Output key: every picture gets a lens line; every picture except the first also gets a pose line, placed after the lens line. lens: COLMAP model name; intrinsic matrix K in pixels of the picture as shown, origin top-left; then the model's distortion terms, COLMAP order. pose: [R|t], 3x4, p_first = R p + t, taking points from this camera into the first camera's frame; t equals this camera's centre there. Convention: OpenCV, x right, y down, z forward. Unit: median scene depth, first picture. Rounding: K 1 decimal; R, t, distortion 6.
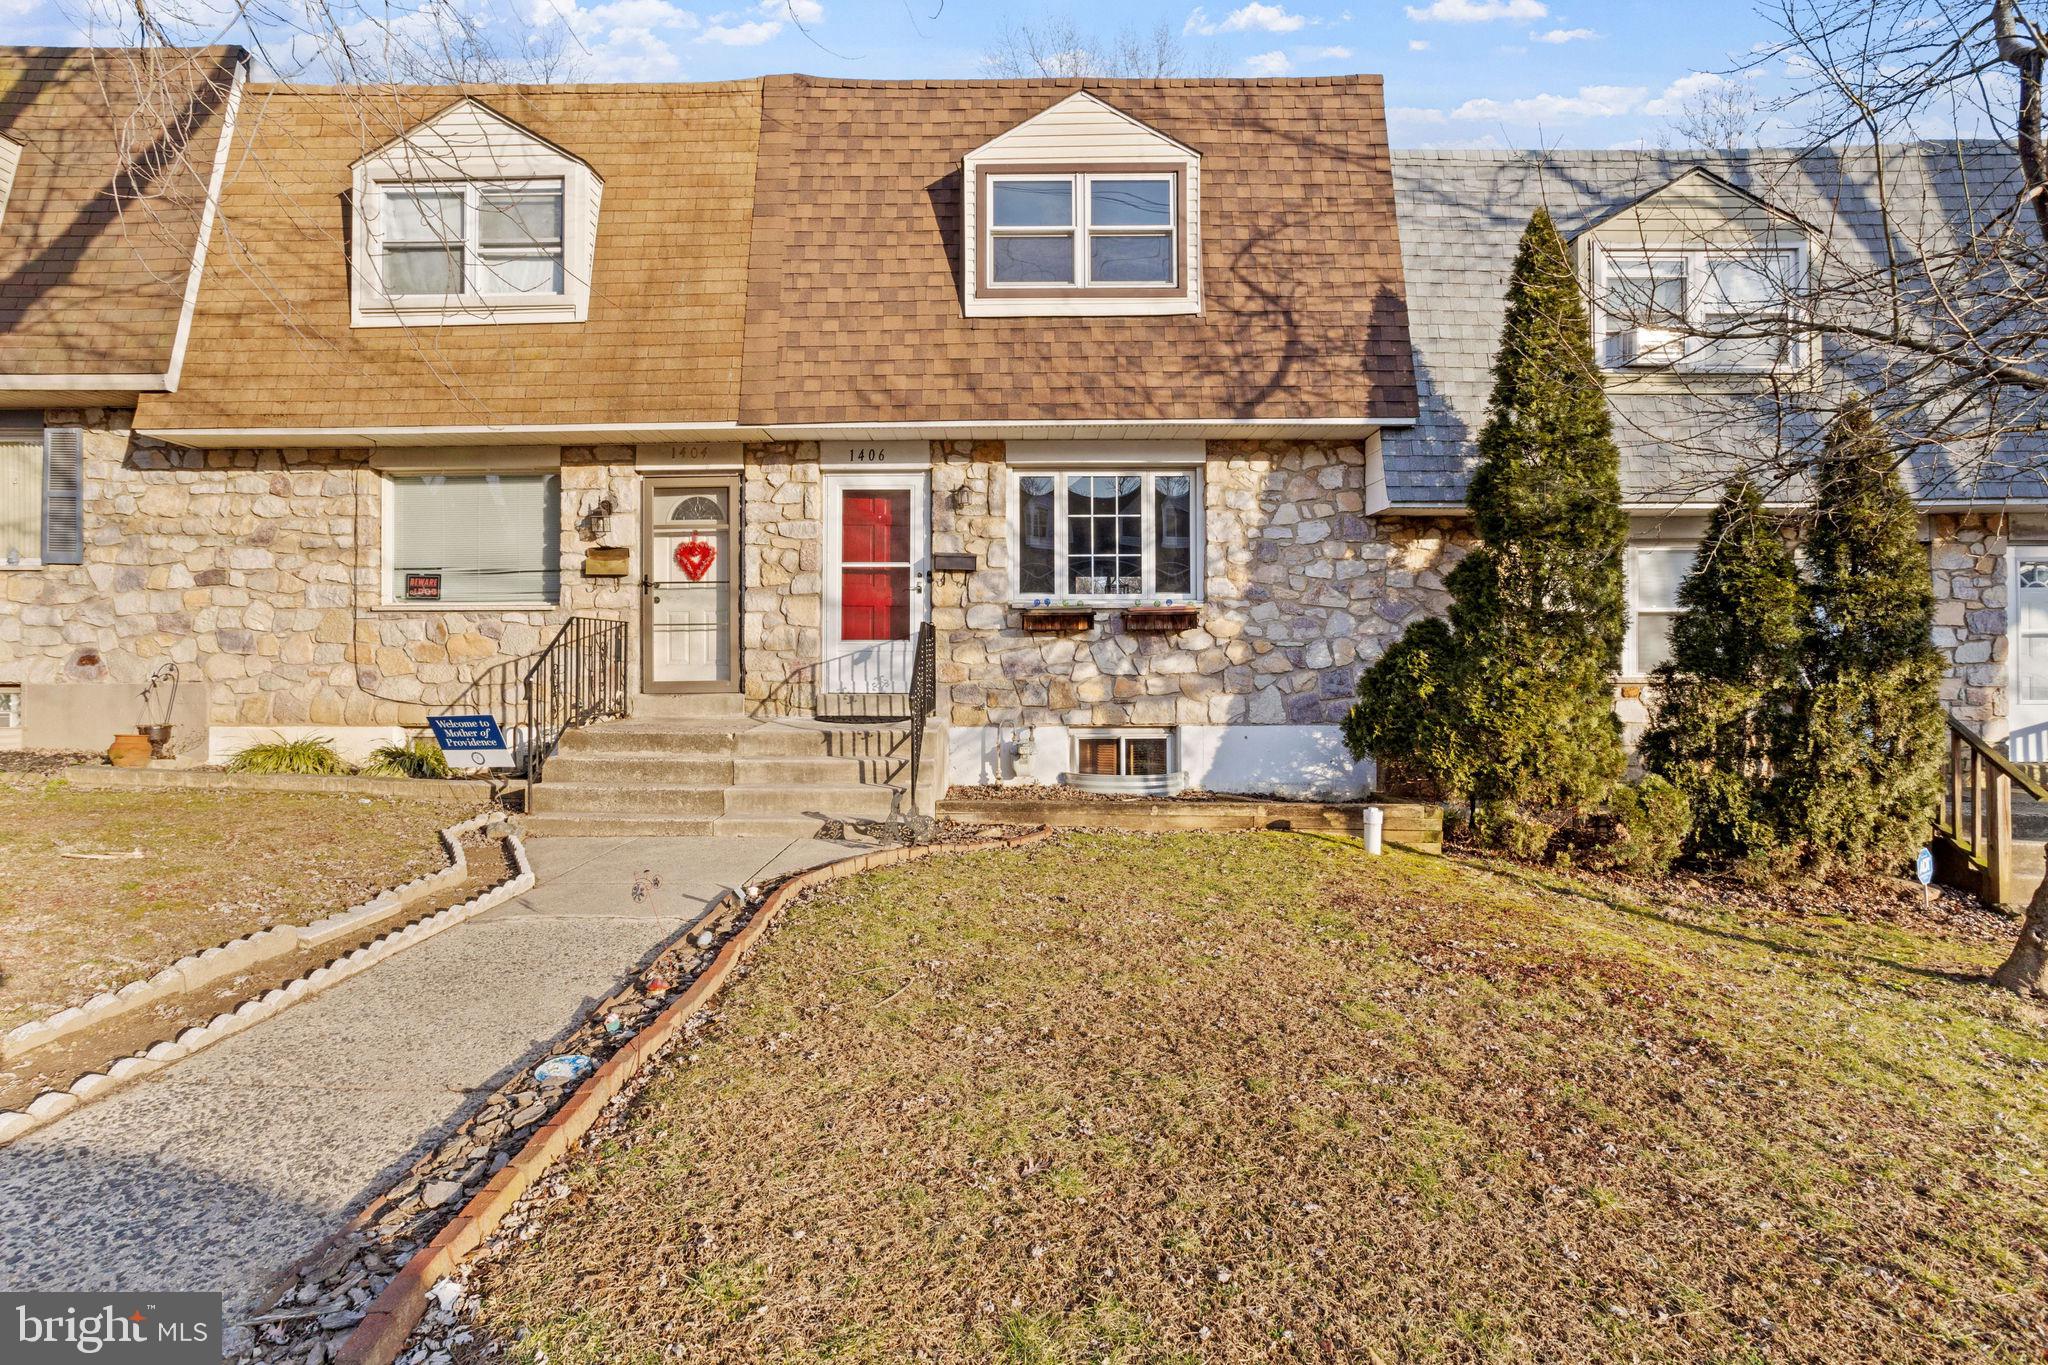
lens RADIAL K [[986.7, 0, 1019.0], [0, 986.7, 649.5], [0, 0, 1]] dist [-0.060828, 0.043603]
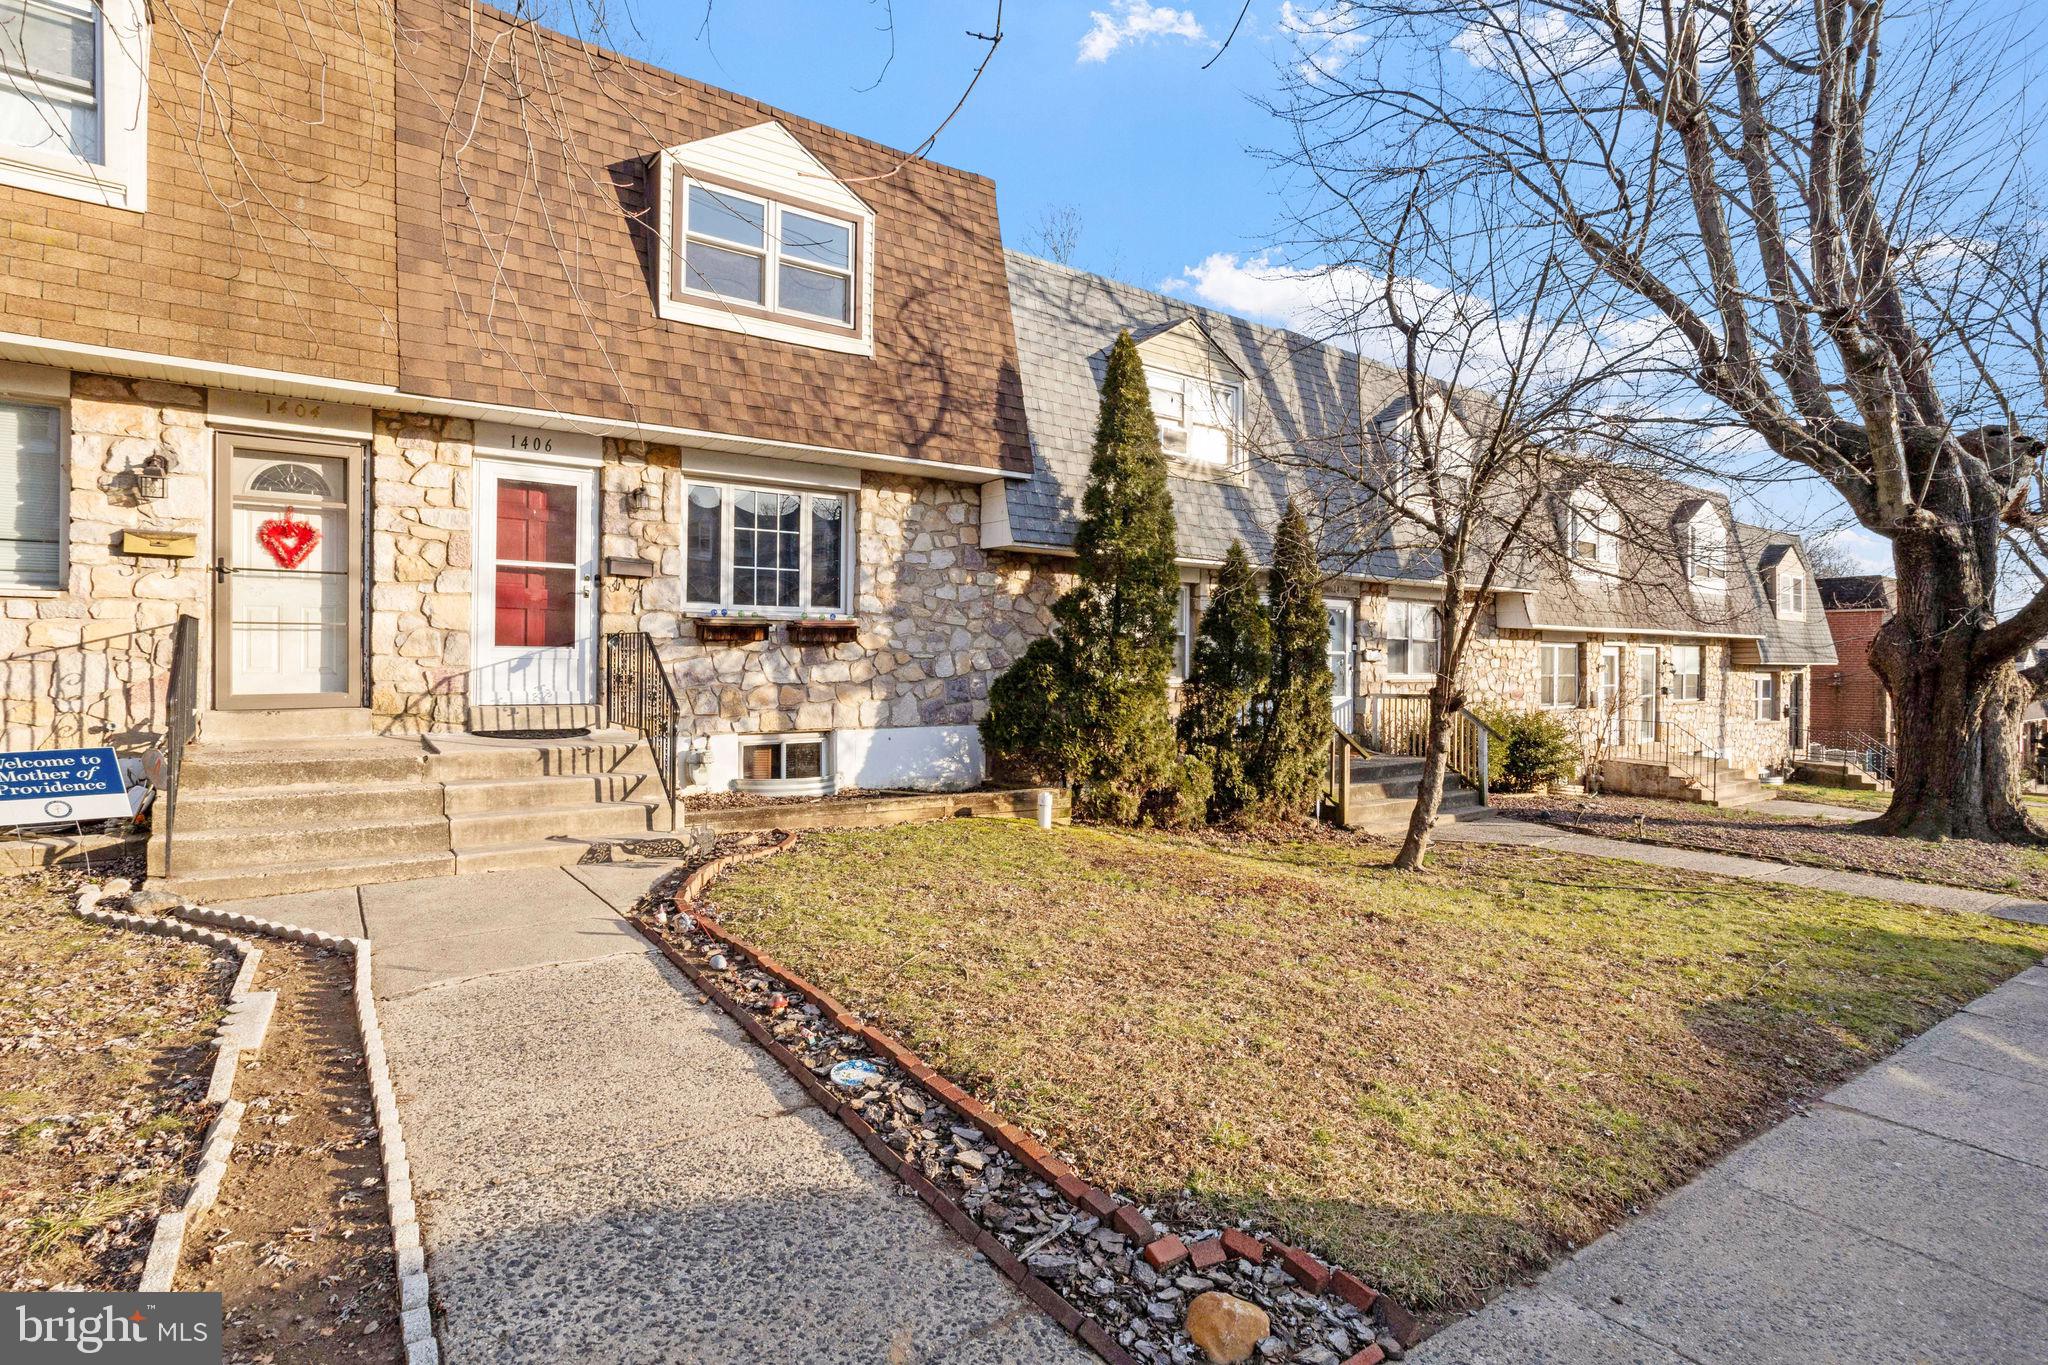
lens RADIAL K [[986.7, 0, 1019.0], [0, 986.7, 649.5], [0, 0, 1]] dist [-0.060828, 0.043603]
pose [[0.808076, 0.015451, 0.588876, -0.321597], [-0.018549, 0.999828, -0.000779, -0.014529], [-0.588787, -0.010294, 0.808223, 0.004290]]
